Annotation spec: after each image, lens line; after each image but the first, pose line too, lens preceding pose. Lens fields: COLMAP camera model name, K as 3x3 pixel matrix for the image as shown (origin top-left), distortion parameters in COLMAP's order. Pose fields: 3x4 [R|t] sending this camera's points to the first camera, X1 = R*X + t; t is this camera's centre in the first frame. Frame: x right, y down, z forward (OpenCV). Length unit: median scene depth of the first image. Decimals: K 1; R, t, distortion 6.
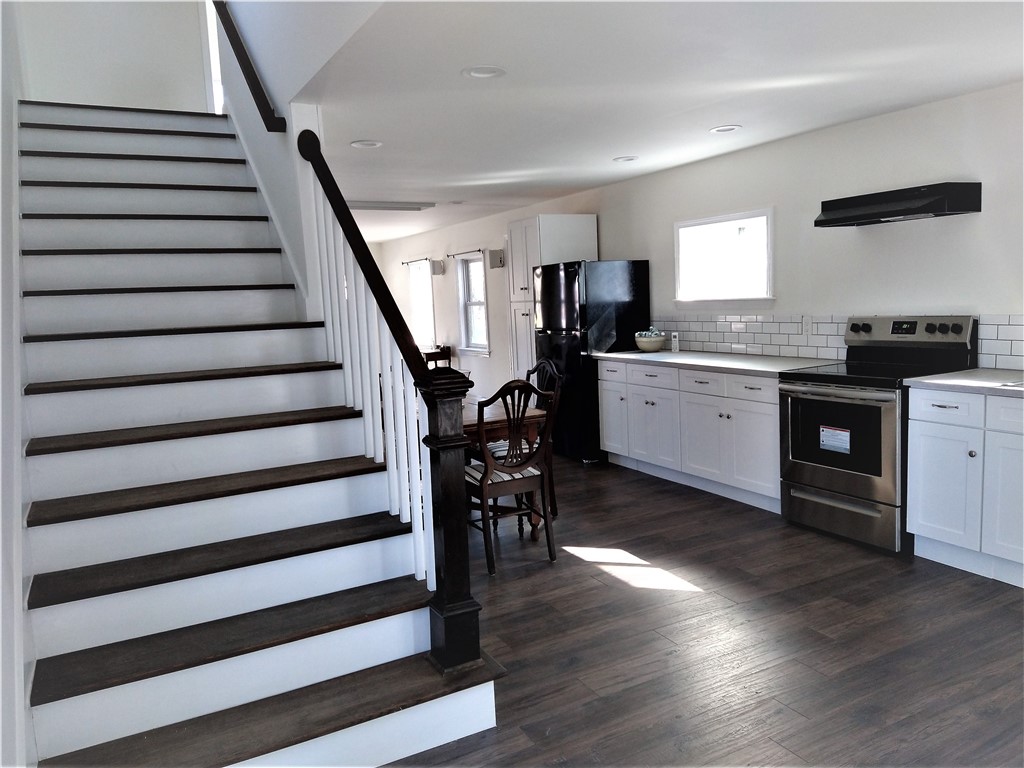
lens RADIAL K [[755.4, 0, 512.6], [0, 755.4, 385.7], [0, 0, 1]] dist [0.103430, -0.128328]
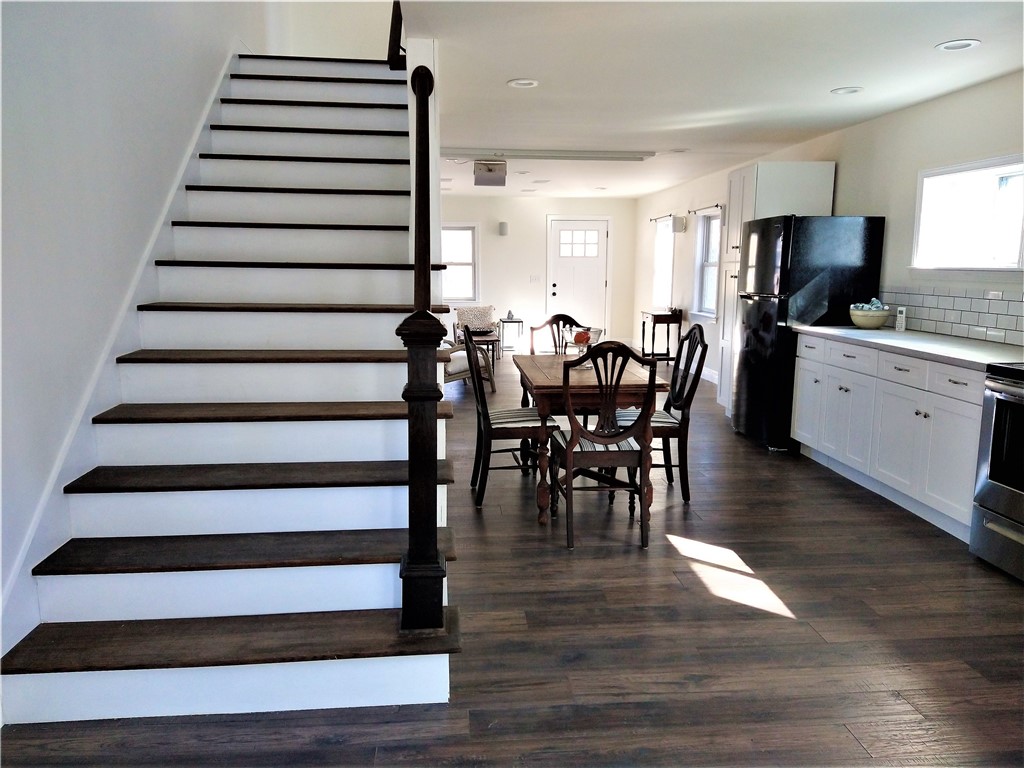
lens RADIAL K [[755.4, 0, 510.6], [0, 755.4, 385.4], [0, 0, 1]] dist [0.103430, -0.128328]
pose [[0.918100, 0.112206, -0.380134, 0.229867], [-0.093624, 0.993345, 0.067089, -0.004356], [0.385132, -0.026005, 0.922495, 0.118307]]
